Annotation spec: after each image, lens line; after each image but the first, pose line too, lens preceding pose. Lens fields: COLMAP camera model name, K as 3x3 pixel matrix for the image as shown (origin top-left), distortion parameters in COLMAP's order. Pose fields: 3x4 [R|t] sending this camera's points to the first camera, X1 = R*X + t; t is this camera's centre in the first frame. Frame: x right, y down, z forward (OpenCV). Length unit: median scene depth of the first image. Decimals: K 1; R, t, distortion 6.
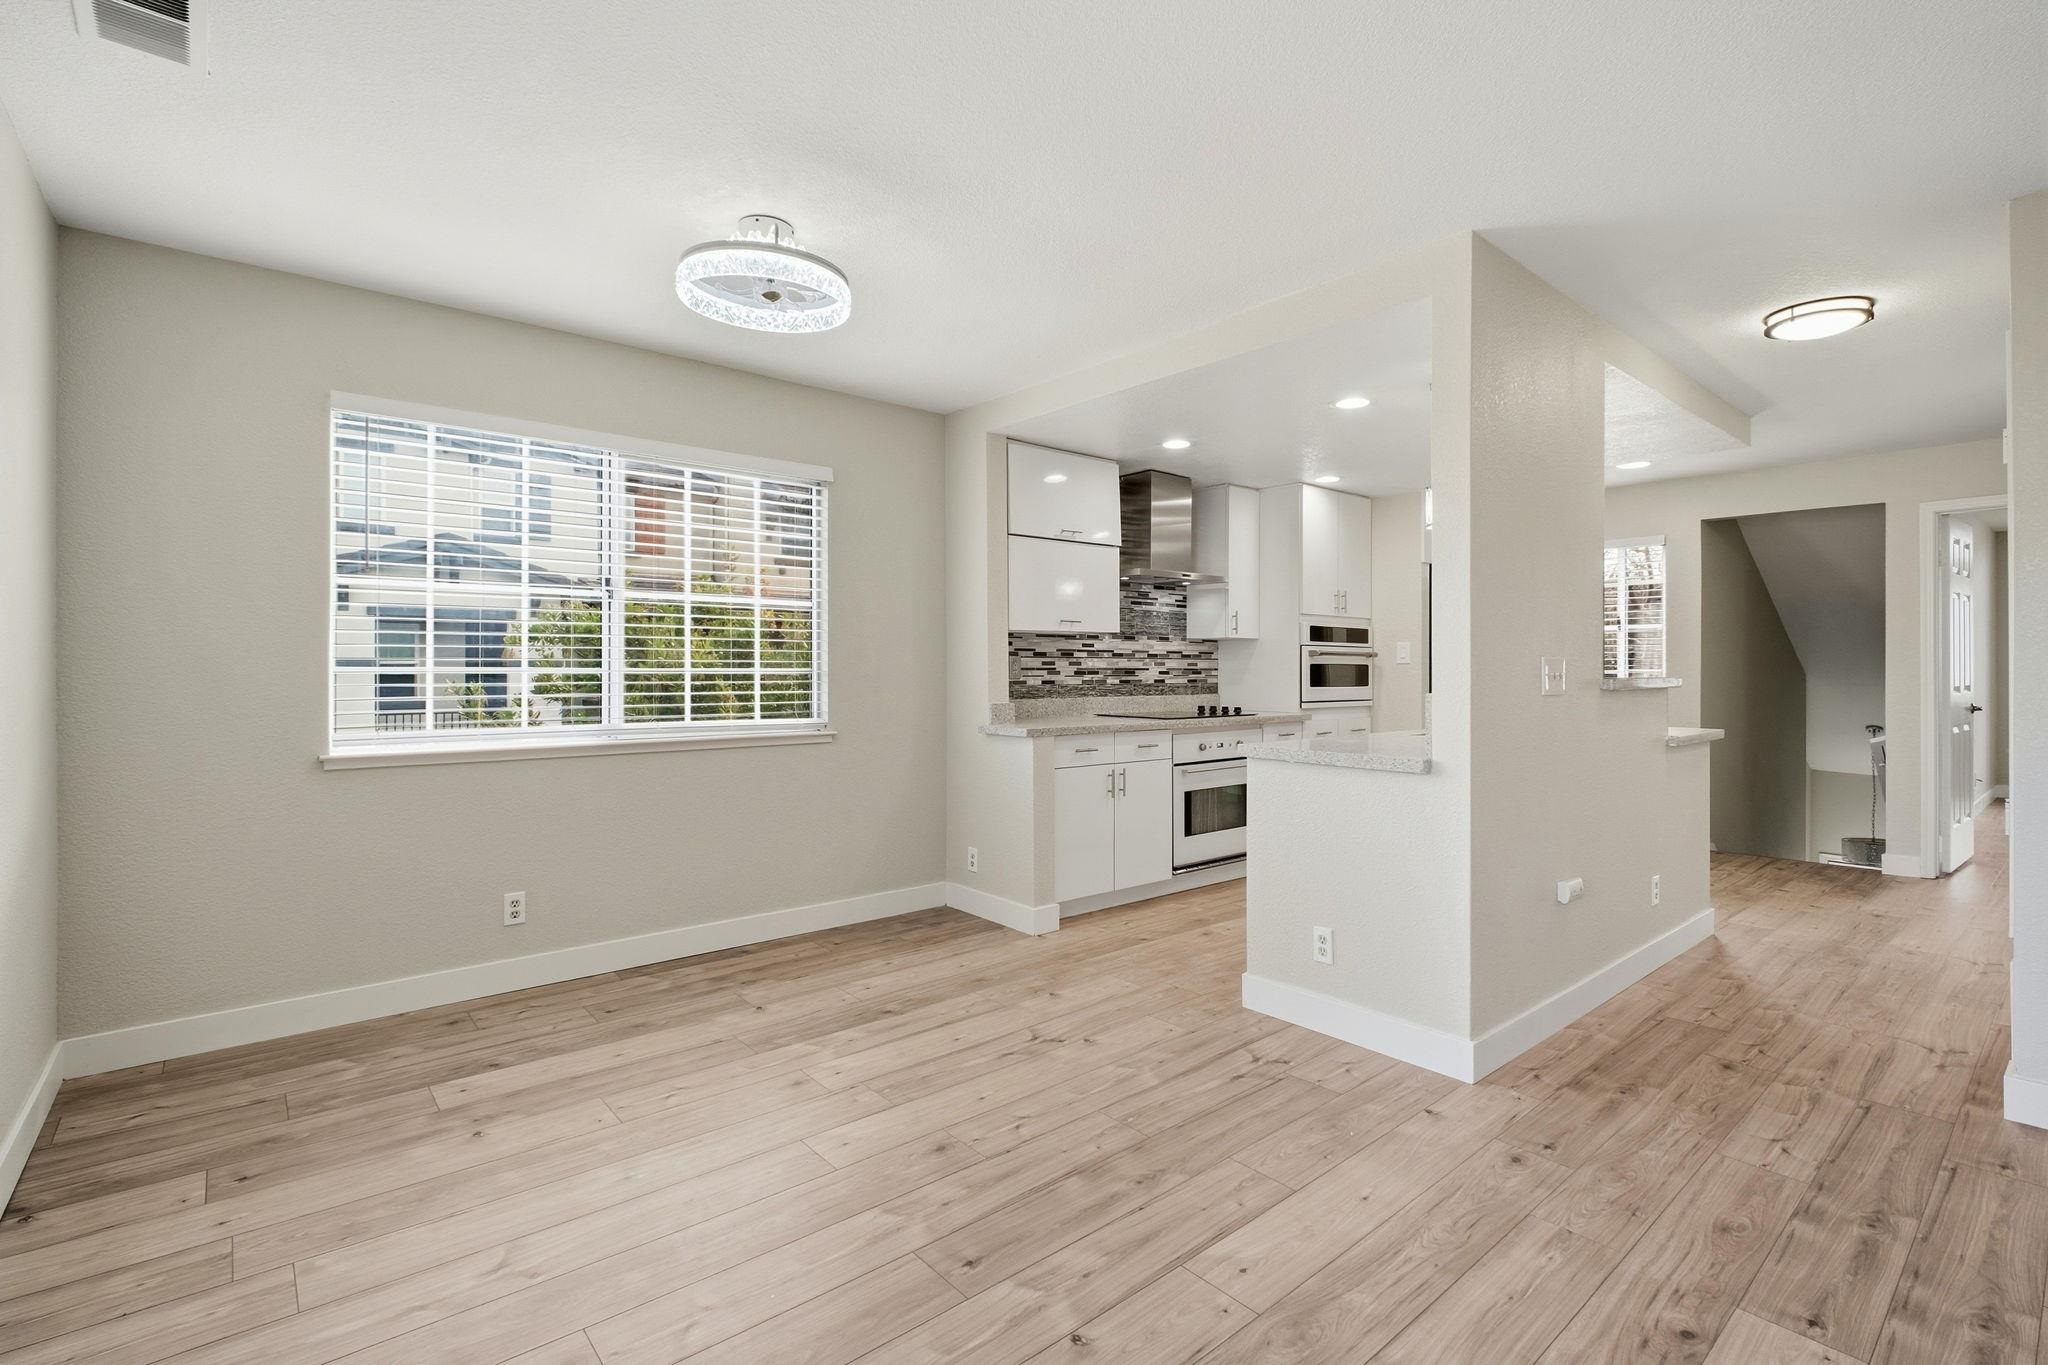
lens RADIAL K [[935.5, 0, 1034.6], [0, 935.5, 673.0], [0, 0, 1]] dist [0.001971, -0.008475]
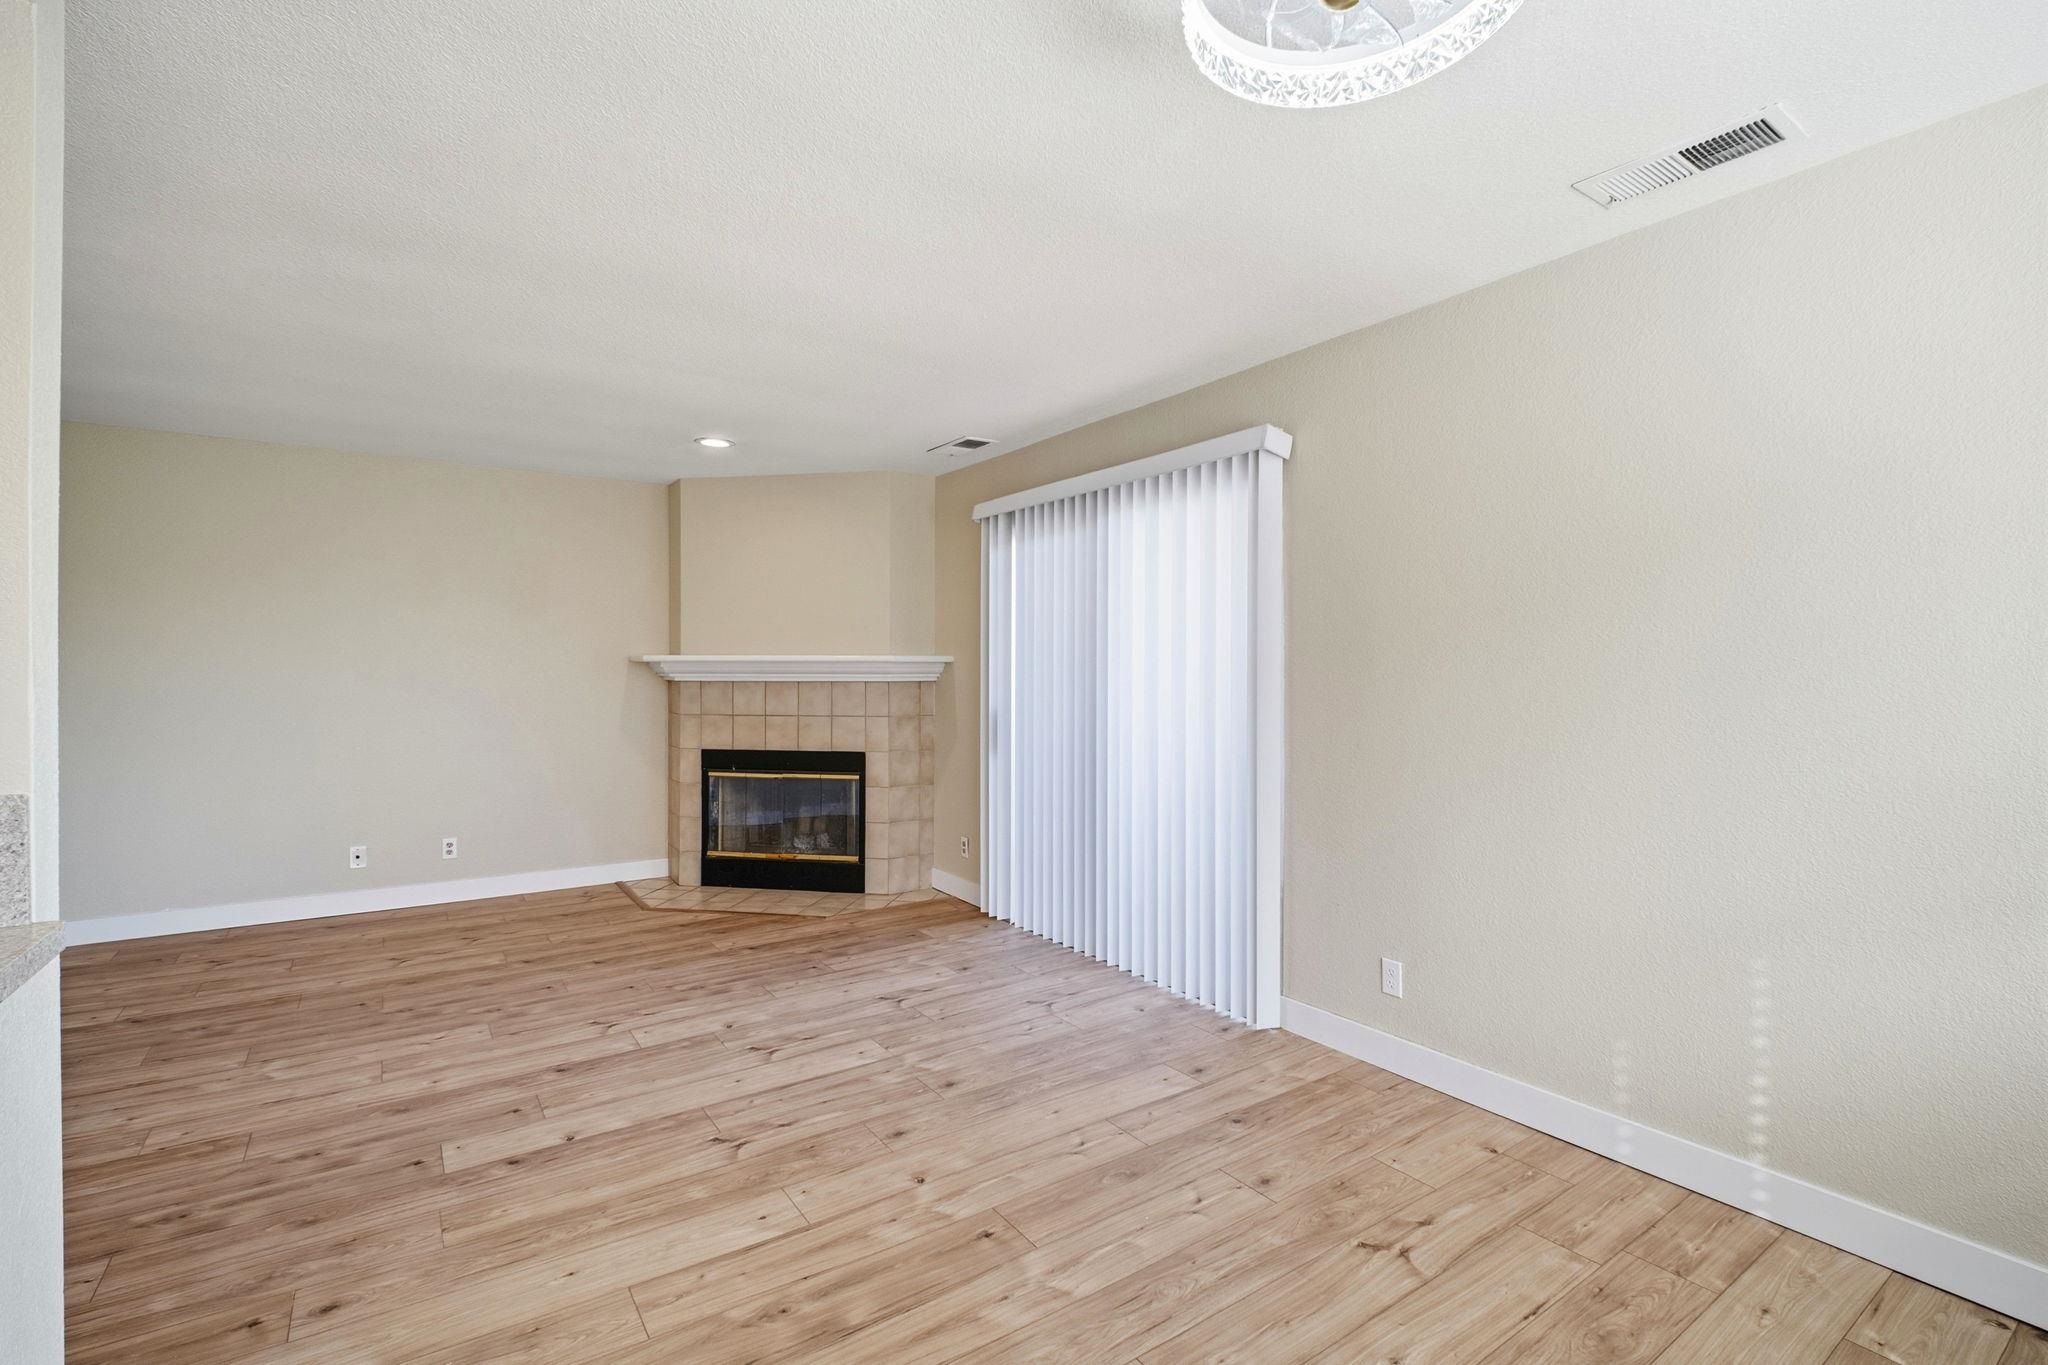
lens RADIAL K [[935.5, 0, 1034.6], [0, 935.5, 673.0], [0, 0, 1]] dist [0.001971, -0.008475]
pose [[-0.994532, -0.000605, 0.104429, -0.119972], [0.000242, 0.999967, 0.008094, -0.034084], [-0.104430, 0.008075, -0.994499, 1.036215]]
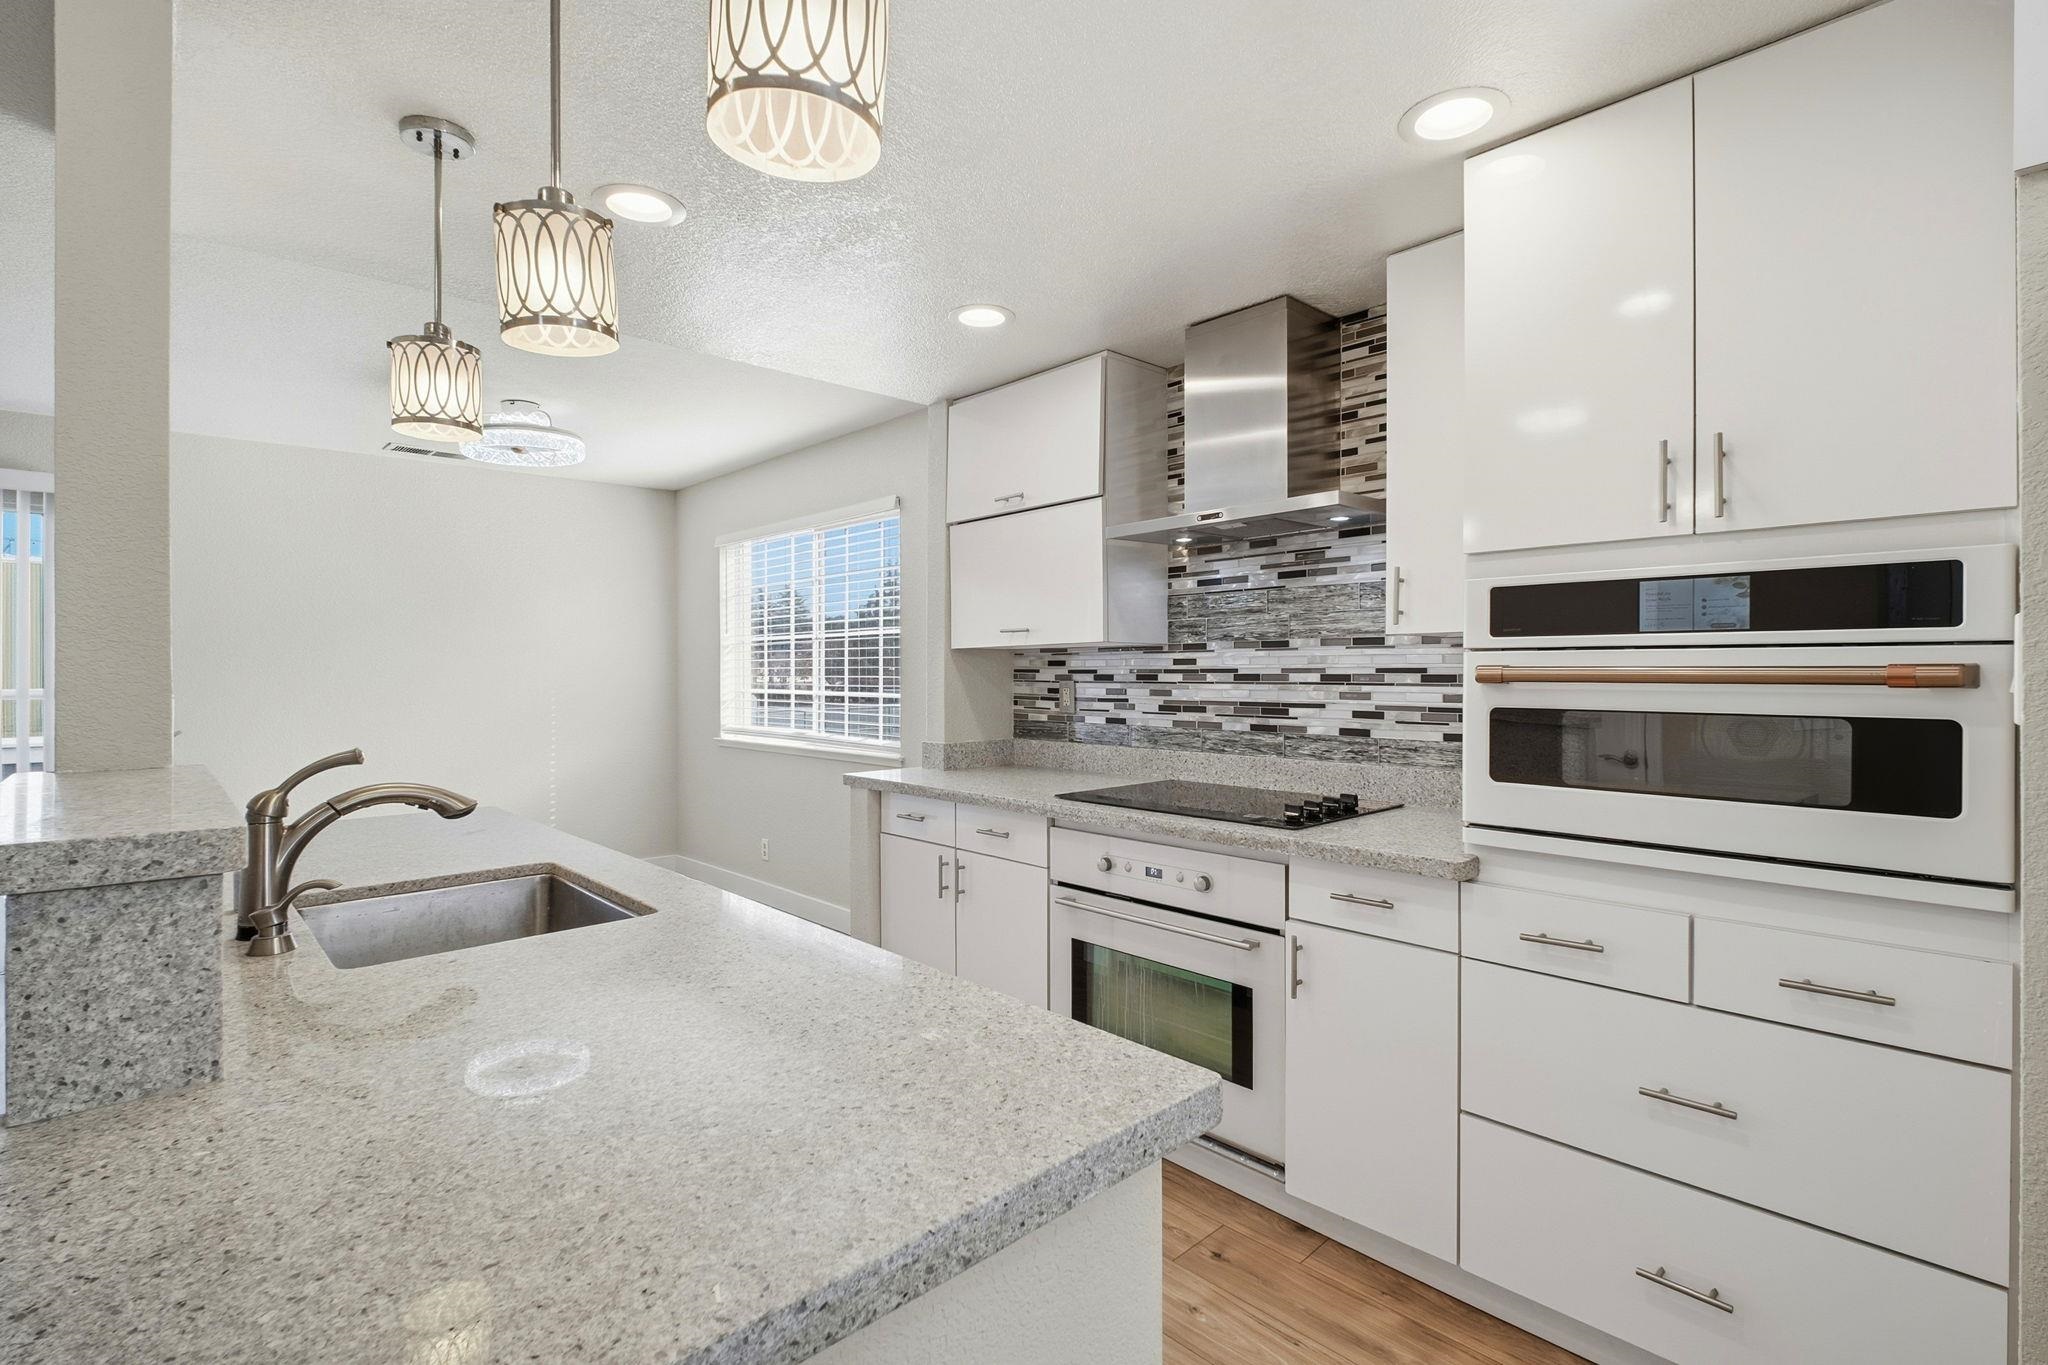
lens RADIAL K [[945.6, 0, 1037.7], [0, 945.6, 678.2], [0, 0, 1]] dist [0.001135, -0.008212]
pose [[0.055741, 0.007056, -0.998420, 0.882164], [-0.000843, 0.999975, 0.007020, -0.031843], [0.998445, 0.000450, 0.055745, 1.200410]]
